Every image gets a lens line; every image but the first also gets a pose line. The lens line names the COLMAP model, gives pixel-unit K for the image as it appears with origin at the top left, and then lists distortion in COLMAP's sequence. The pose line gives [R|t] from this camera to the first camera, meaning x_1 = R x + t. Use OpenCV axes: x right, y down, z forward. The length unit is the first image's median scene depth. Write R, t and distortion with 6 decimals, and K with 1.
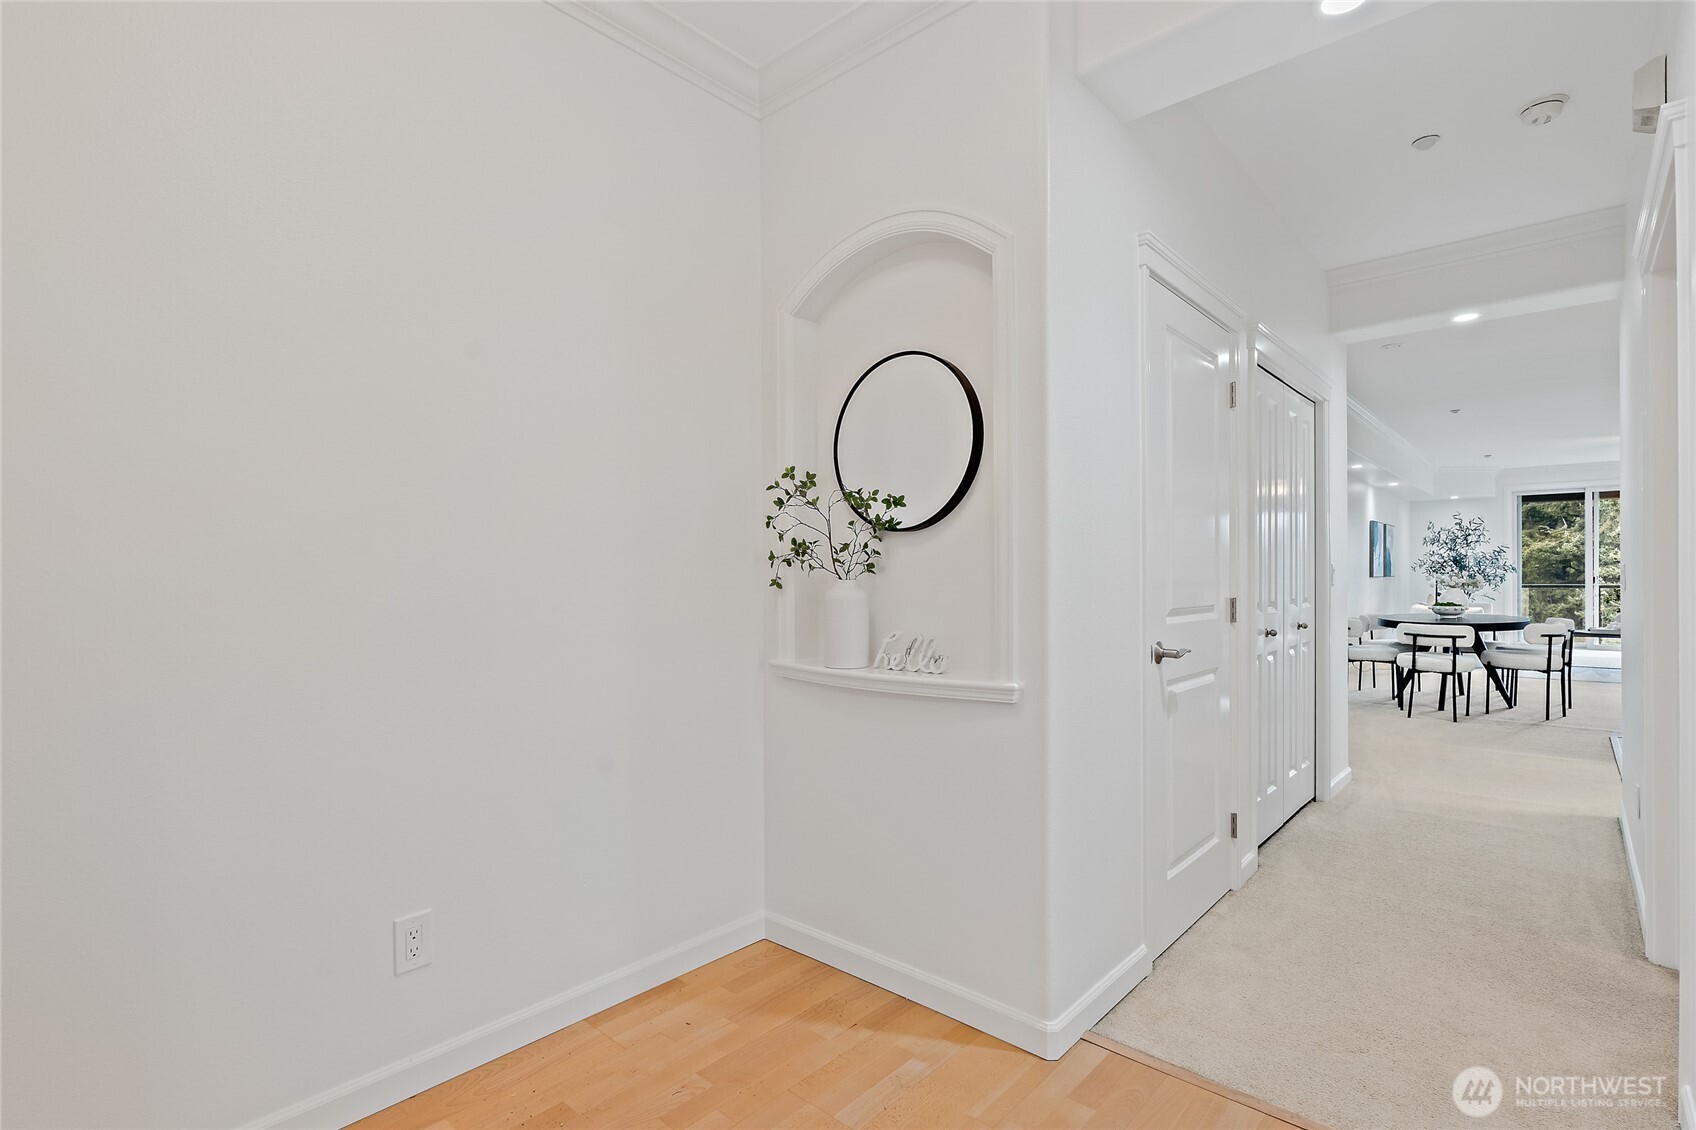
lens RADIAL K [[797.0, 0, 849.8], [0, 797.0, 577.1], [0, 0, 1]] dist [-0.001665, -0.000040]
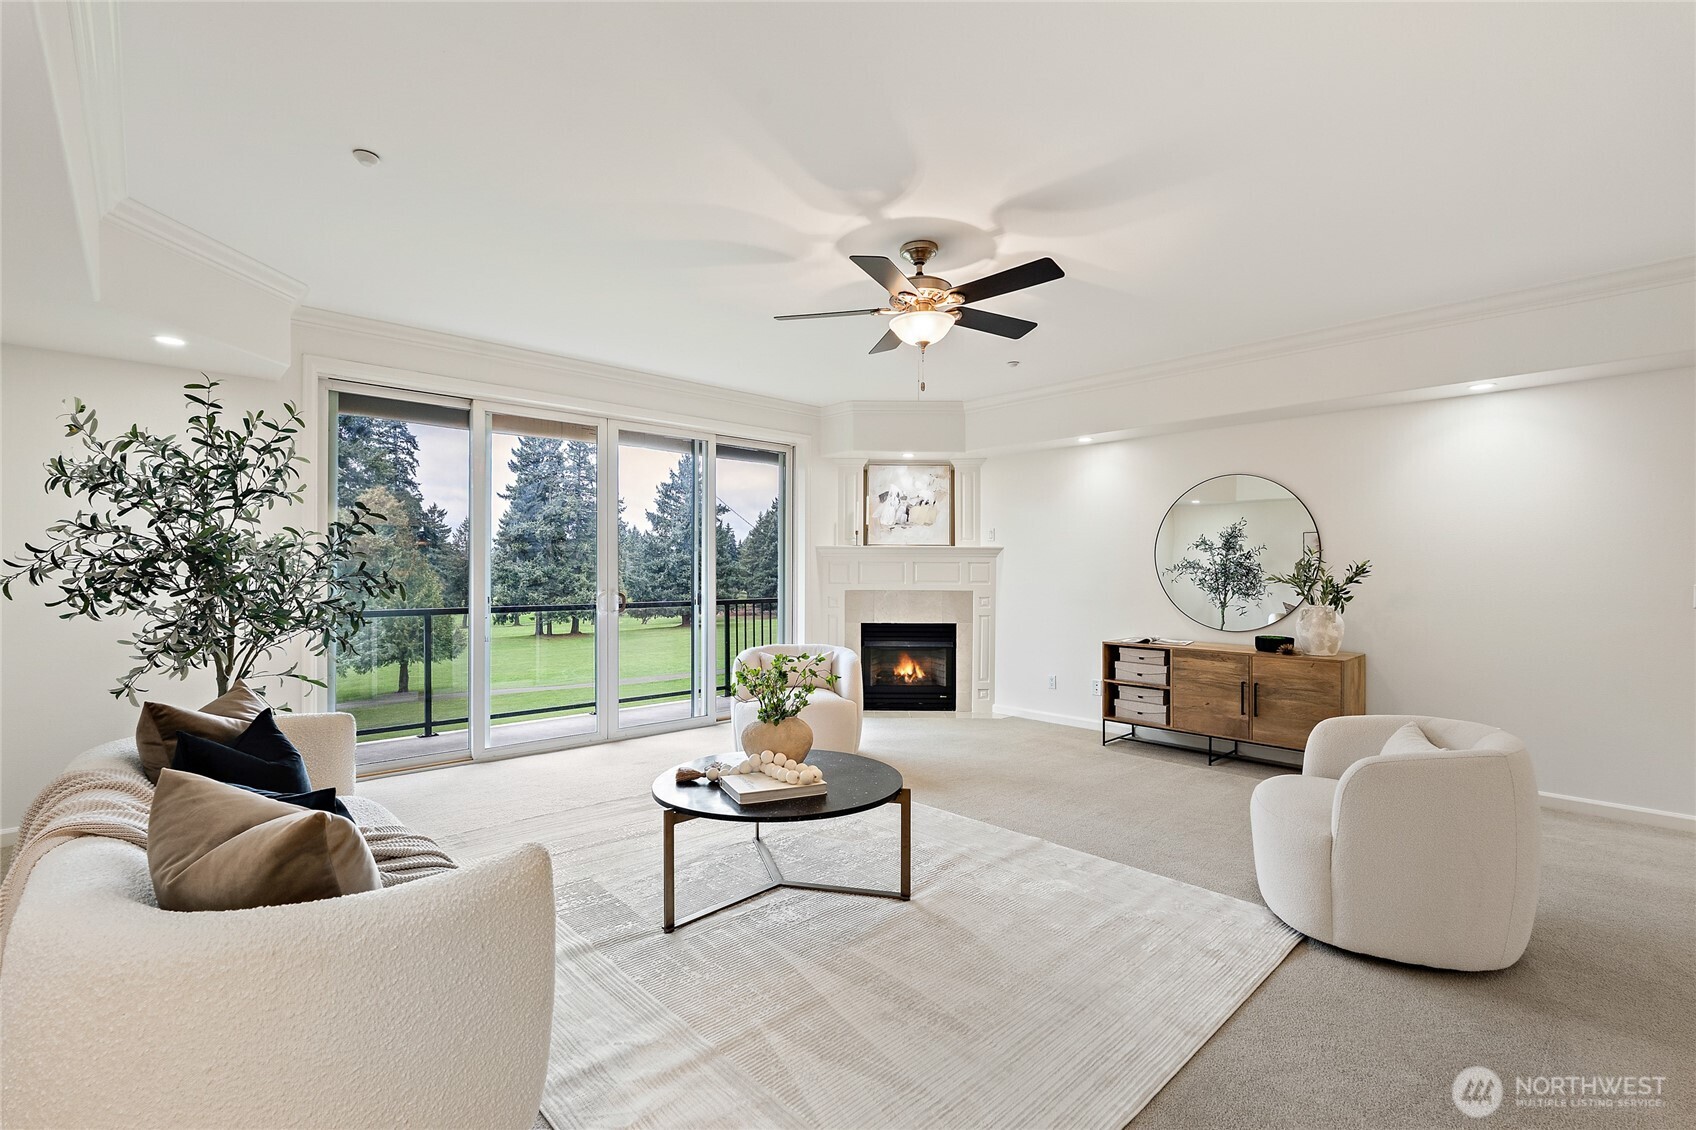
lens RADIAL K [[751.7, 0, 849.6], [0, 751.7, 571.7], [0, 0, 1]] dist [-0.003091, -0.000724]
pose [[0.088184, 0.003645, 0.996098, 0.529399], [-0.000453, 0.999993, -0.003620, -0.014665], [-0.996104, -0.000132, 0.088185, 0.758617]]
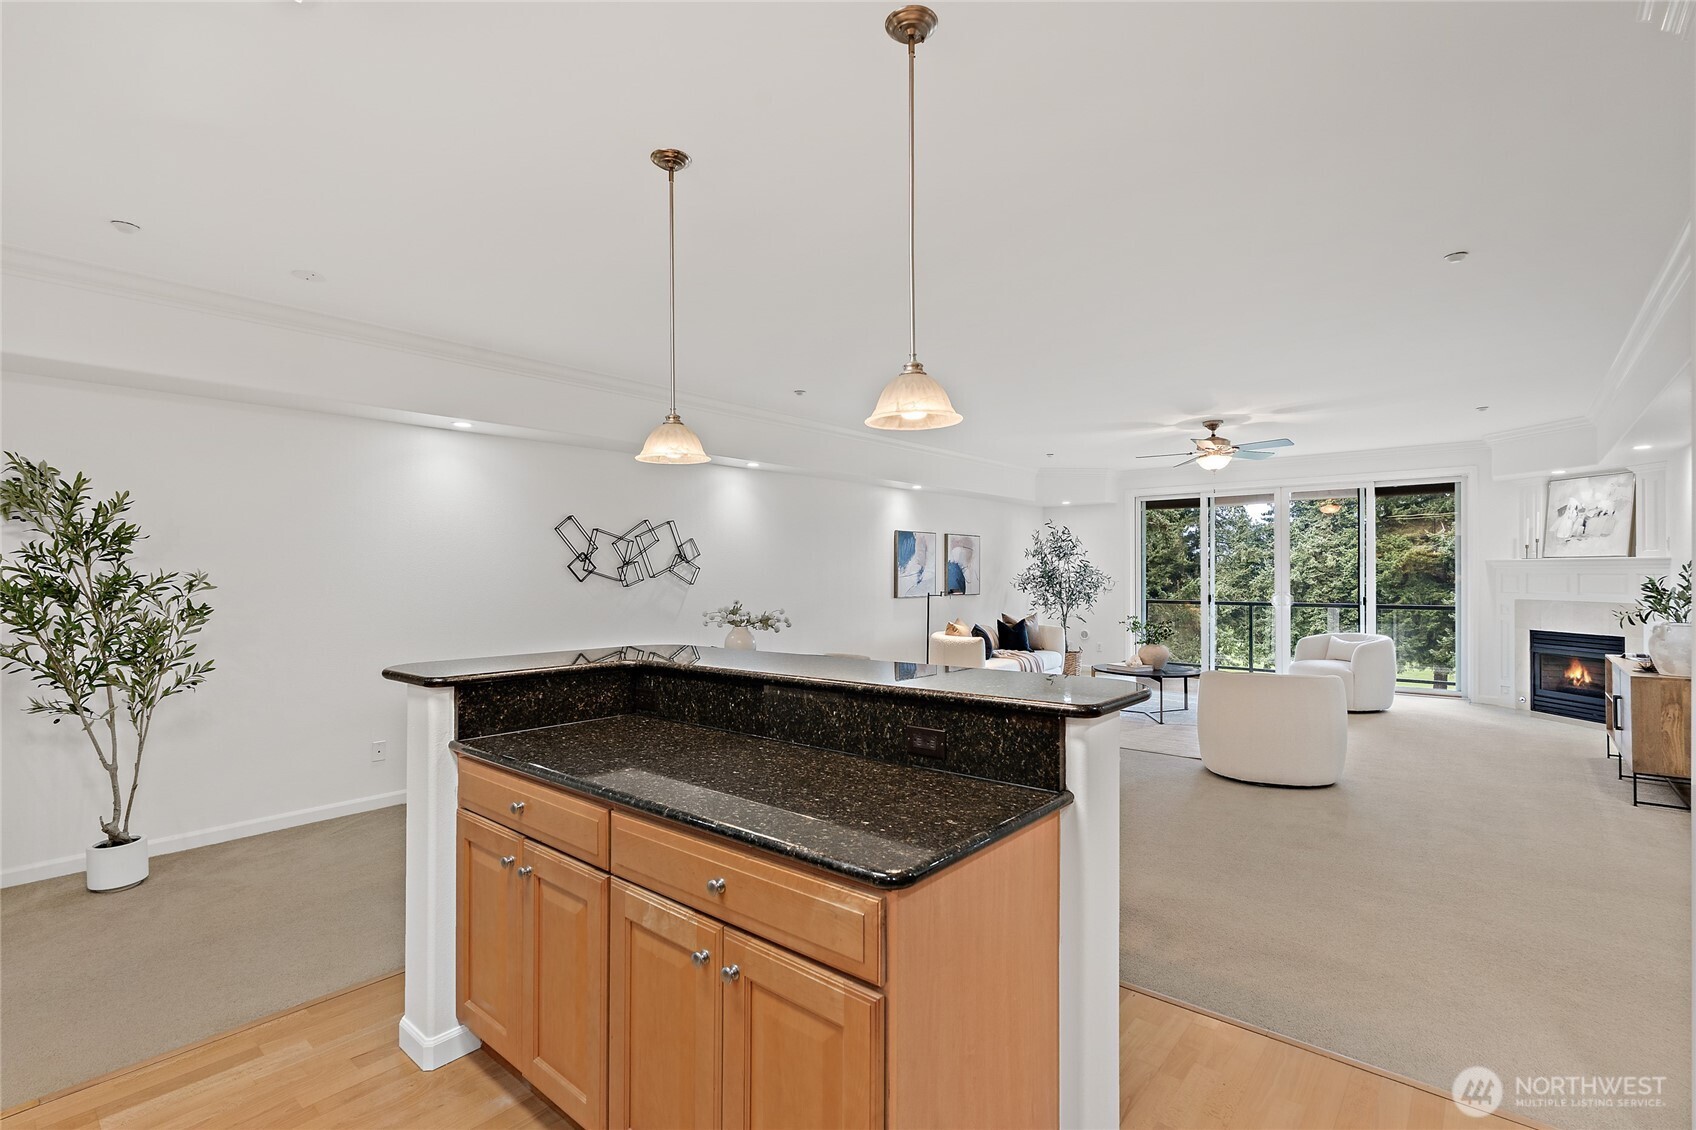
lens RADIAL K [[779.7, 0, 854.1], [0, 779.7, 571.3], [0, 0, 1]] dist [-0.000266, -0.000043]
pose [[0.999334, 0.003001, 0.036362, 0.518644], [-0.002836, 0.999985, -0.004594, -0.021751], [-0.036375, 0.004487, 0.999328, 0.165314]]
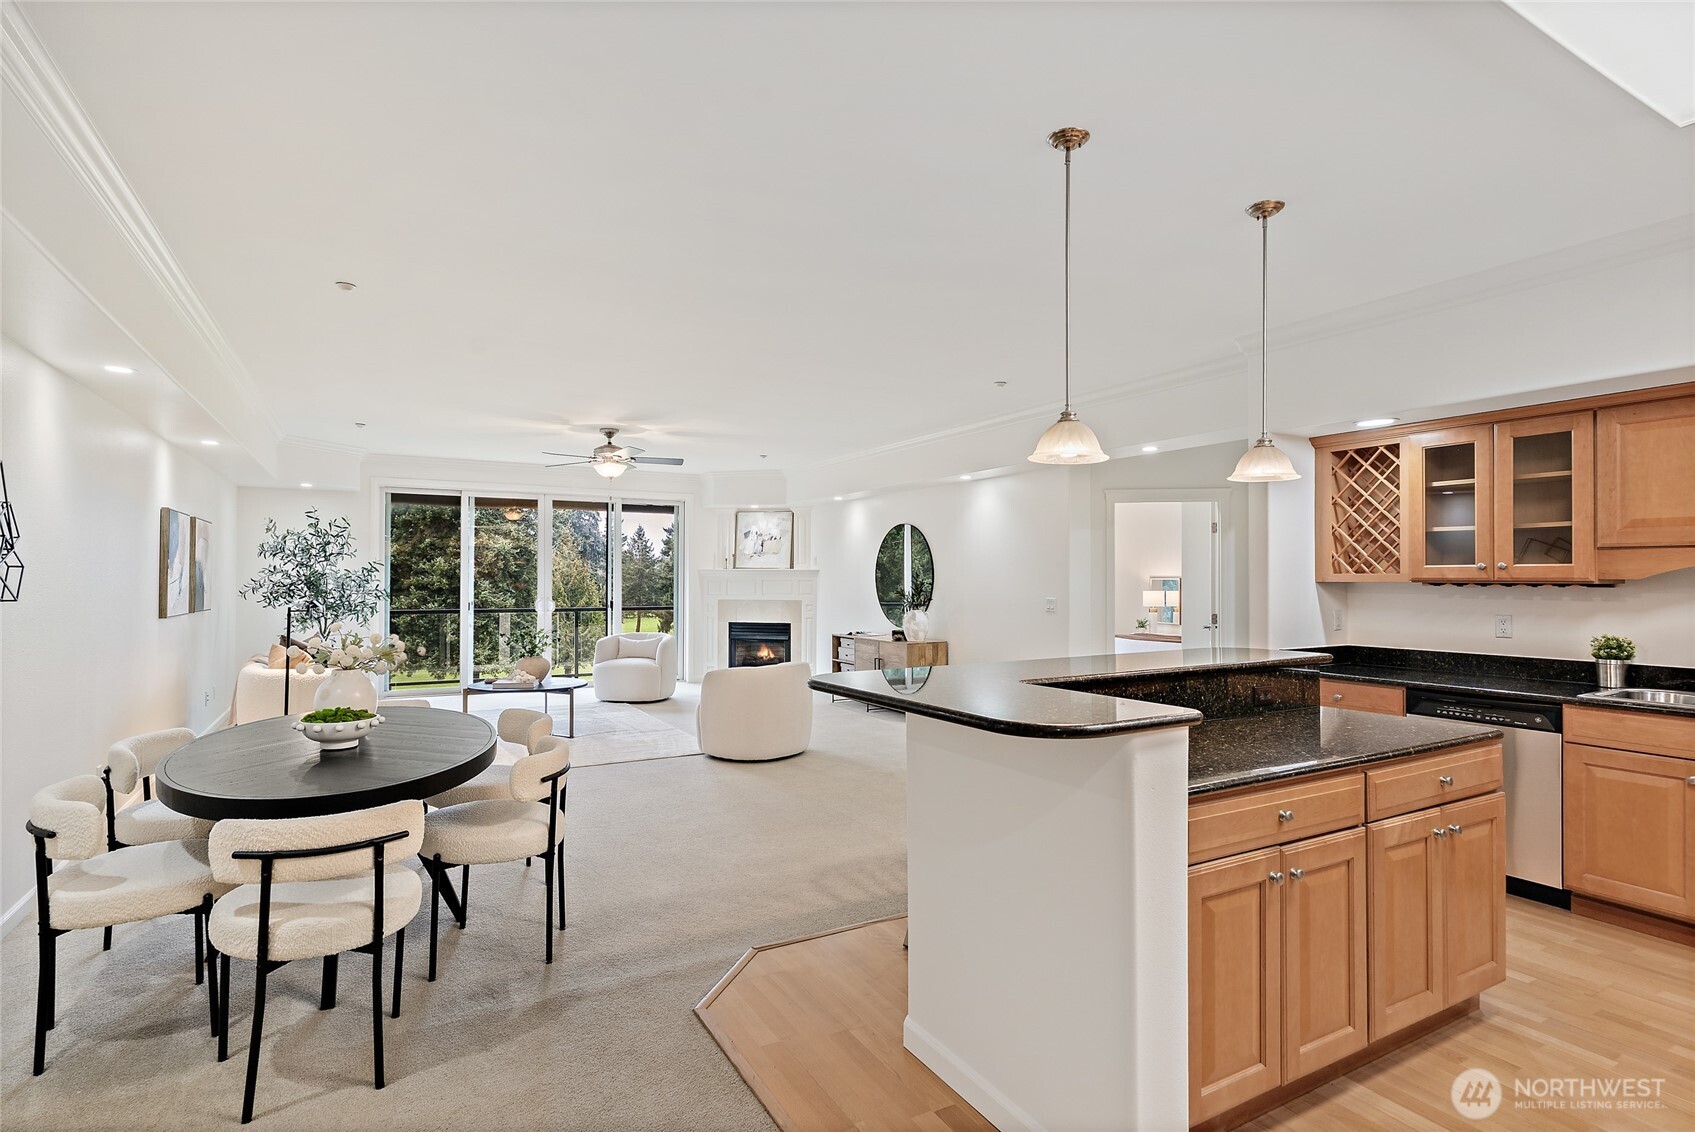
lens RADIAL K [[848.0, 0, 852.8], [0, 848.0, 569.5], [0, 0, 1]] dist [-0.001664, -0.000197]
pose [[0.318093, 0.015687, 0.947930, 0.251075], [-0.002268, 0.999873, -0.015785, -0.021290], [-0.948057, 0.002871, 0.318088, 0.365044]]
